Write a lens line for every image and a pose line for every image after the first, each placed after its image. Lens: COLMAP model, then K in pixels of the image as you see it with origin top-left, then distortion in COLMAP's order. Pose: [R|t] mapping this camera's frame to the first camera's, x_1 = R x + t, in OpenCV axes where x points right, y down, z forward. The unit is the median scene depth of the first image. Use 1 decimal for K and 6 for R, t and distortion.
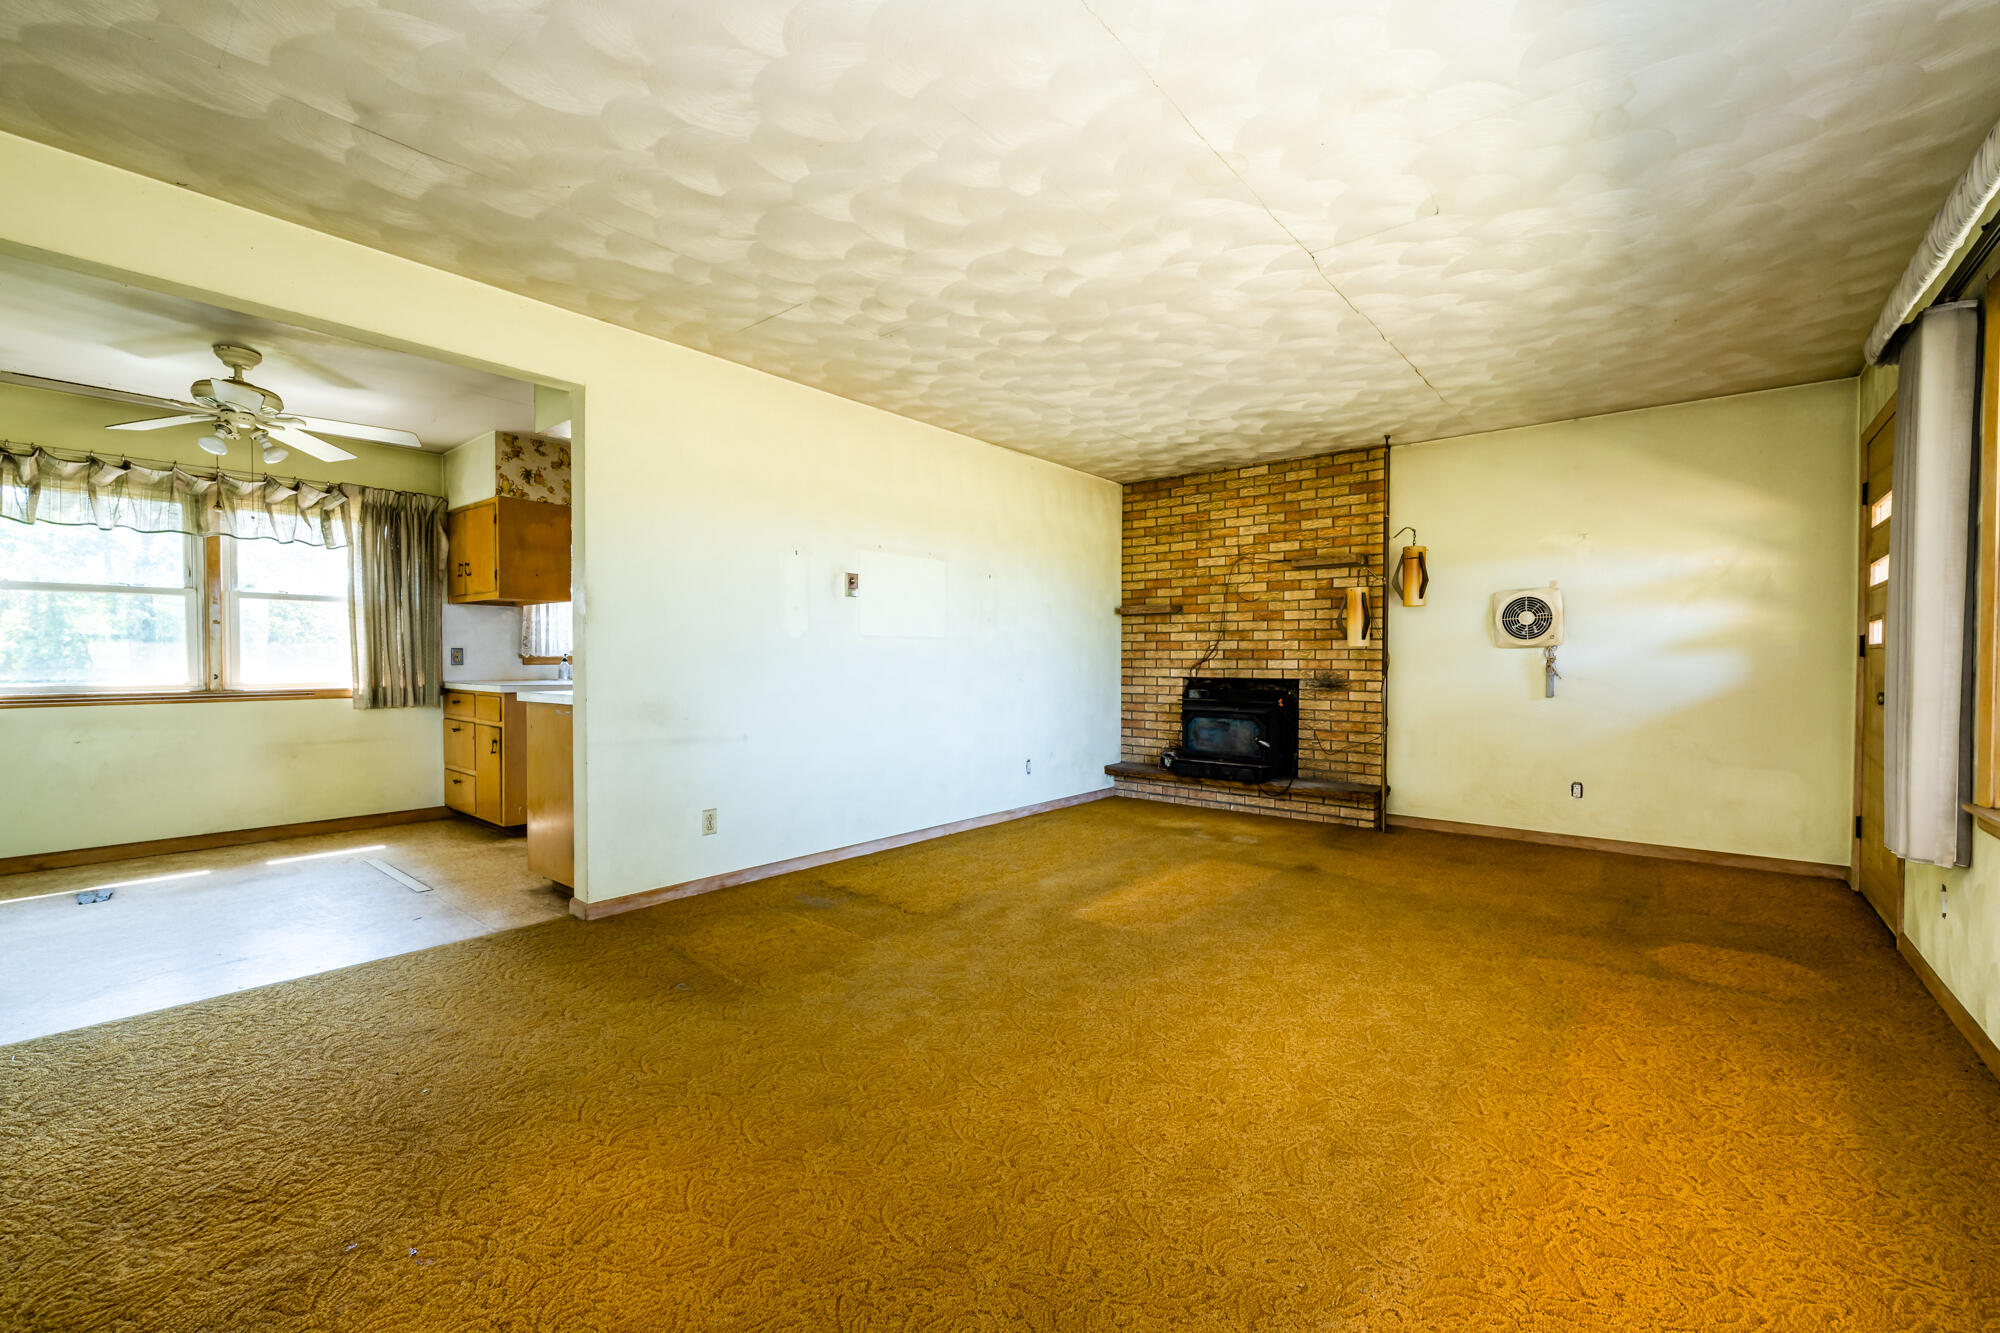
lens RADIAL K [[825.5, 0, 1011.4], [0, 825.5, 671.6], [0, 0, 1]] dist [0.010064, 0.000063]
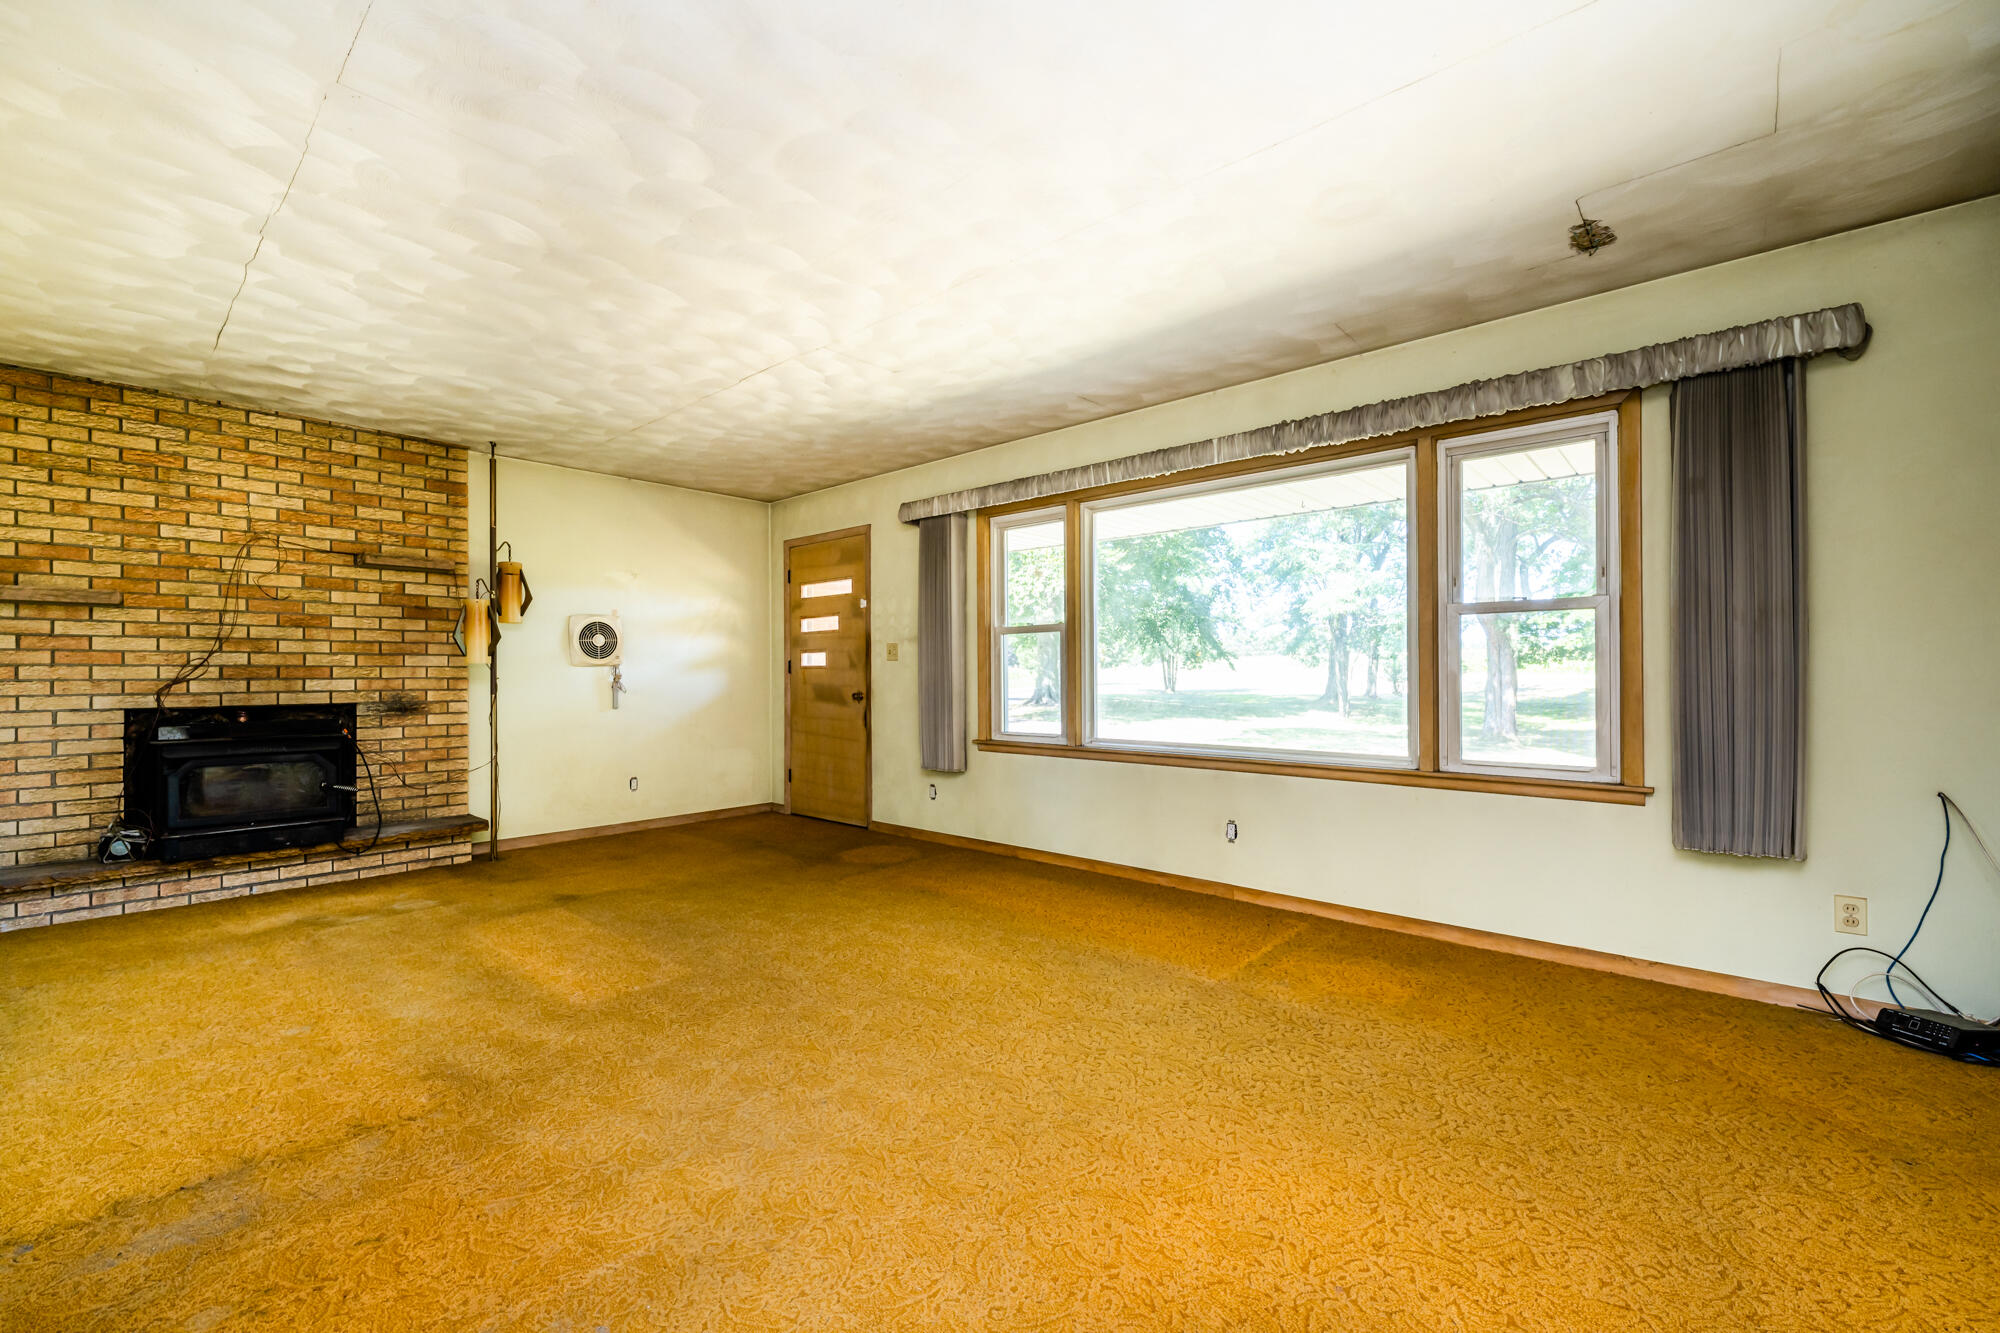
lens RADIAL K [[816.0, 0, 1017.2], [0, 816.0, 673.6], [0, 0, 1]] dist [-0.008377, 0.000956]
pose [[0.031486, -0.003463, 0.999498, -0.429372], [0.020471, 0.999786, 0.002819, -0.008946], [-0.999295, 0.020372, 0.031550, 0.347614]]
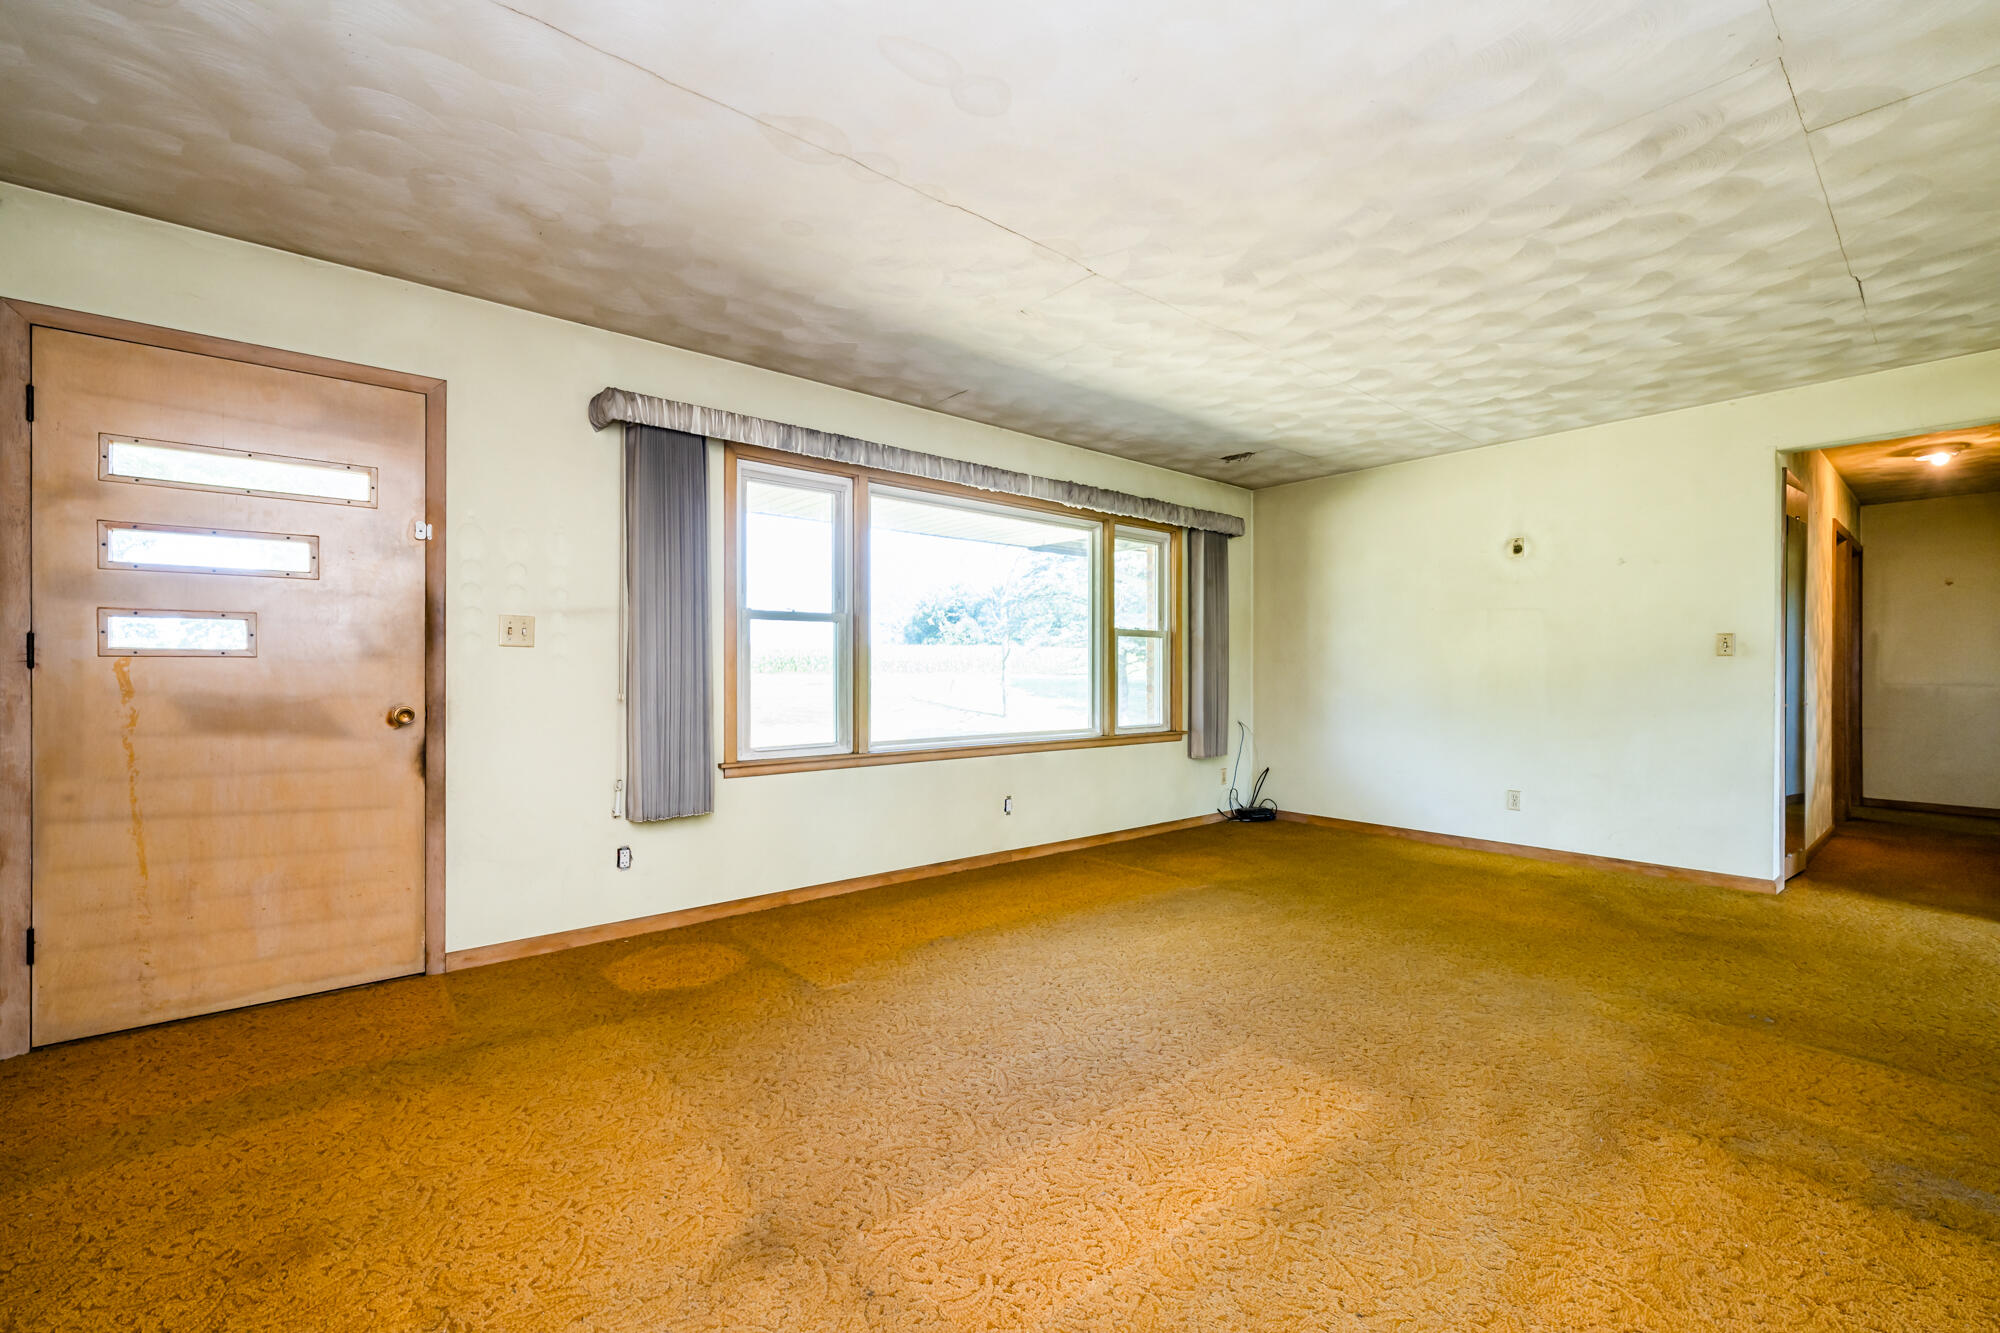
lens RADIAL K [[825.5, 0, 999.6], [0, 825.5, 663.1], [0, 0, 1]] dist [0.010064, 0.000063]
pose [[-0.981975, -0.005493, 0.188932, 0.145017], [-0.003514, 0.999935, 0.010810, -0.021556], [-0.188979, 0.009951, -0.981931, 1.035661]]
